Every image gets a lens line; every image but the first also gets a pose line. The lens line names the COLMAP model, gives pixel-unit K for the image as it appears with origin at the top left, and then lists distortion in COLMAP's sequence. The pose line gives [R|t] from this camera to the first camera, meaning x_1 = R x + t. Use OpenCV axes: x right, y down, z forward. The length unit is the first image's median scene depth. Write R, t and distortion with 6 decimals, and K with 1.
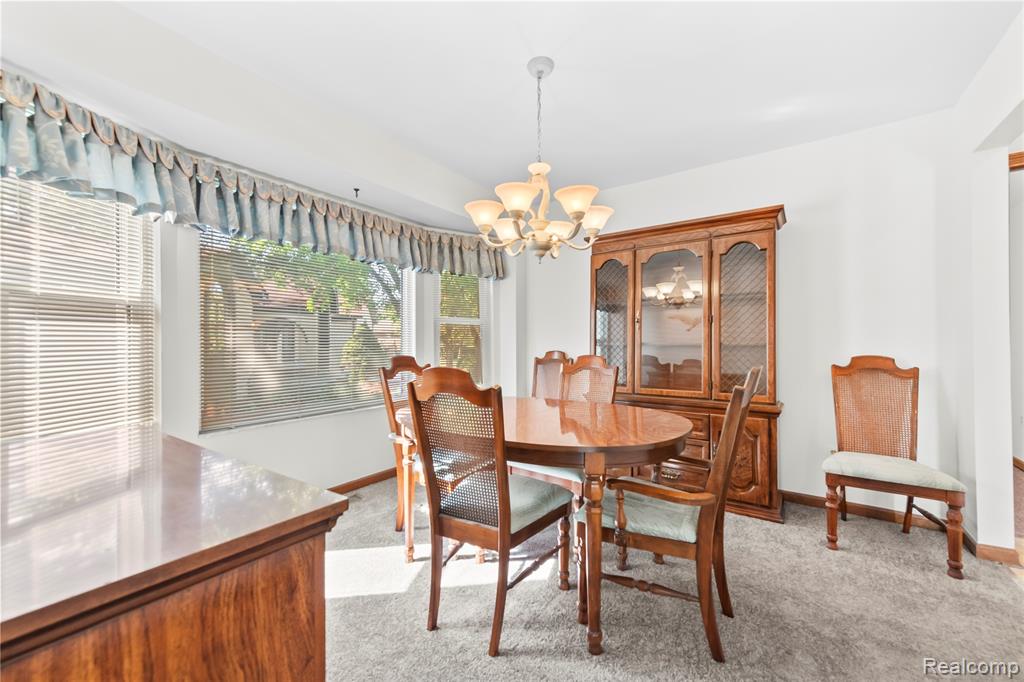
lens RADIAL K [[407.3, 0, 515.6], [0, 407.3, 340.1], [0, 0, 1]] dist [0.011728, 0.000074]
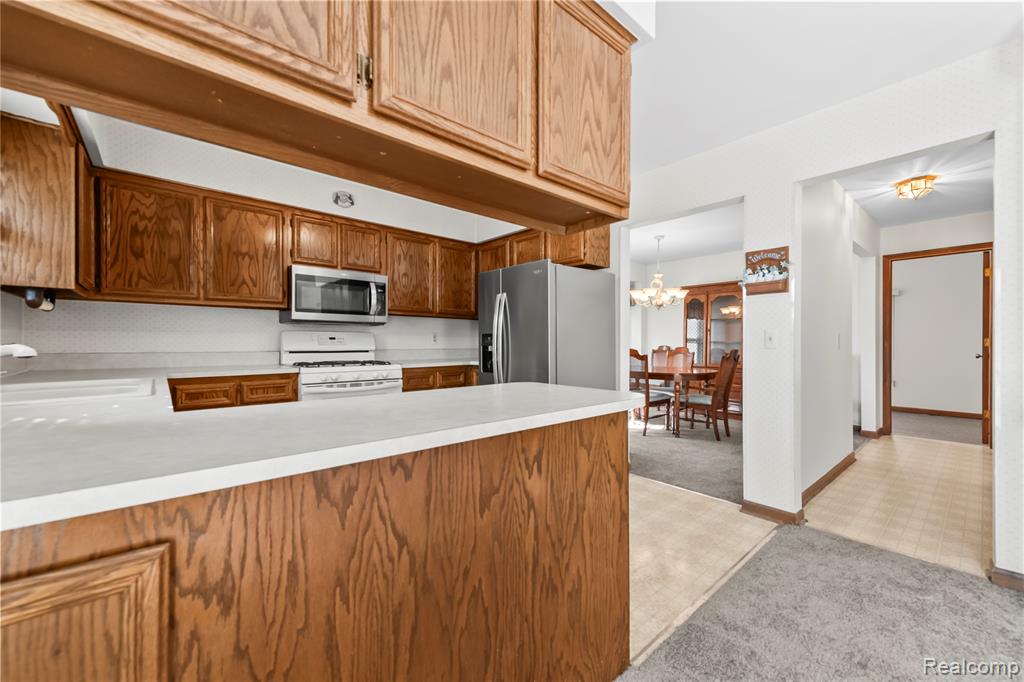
lens RADIAL K [[407.3, 0, 515.6], [0, 407.3, 340.1], [0, 0, 1]] dist [0.011728, 0.000074]
pose [[0.968597, 0.004274, -0.248598, -0.115932], [-0.002494, 0.999969, 0.007473, -0.012599], [0.248622, -0.006619, 0.968578, -1.161496]]
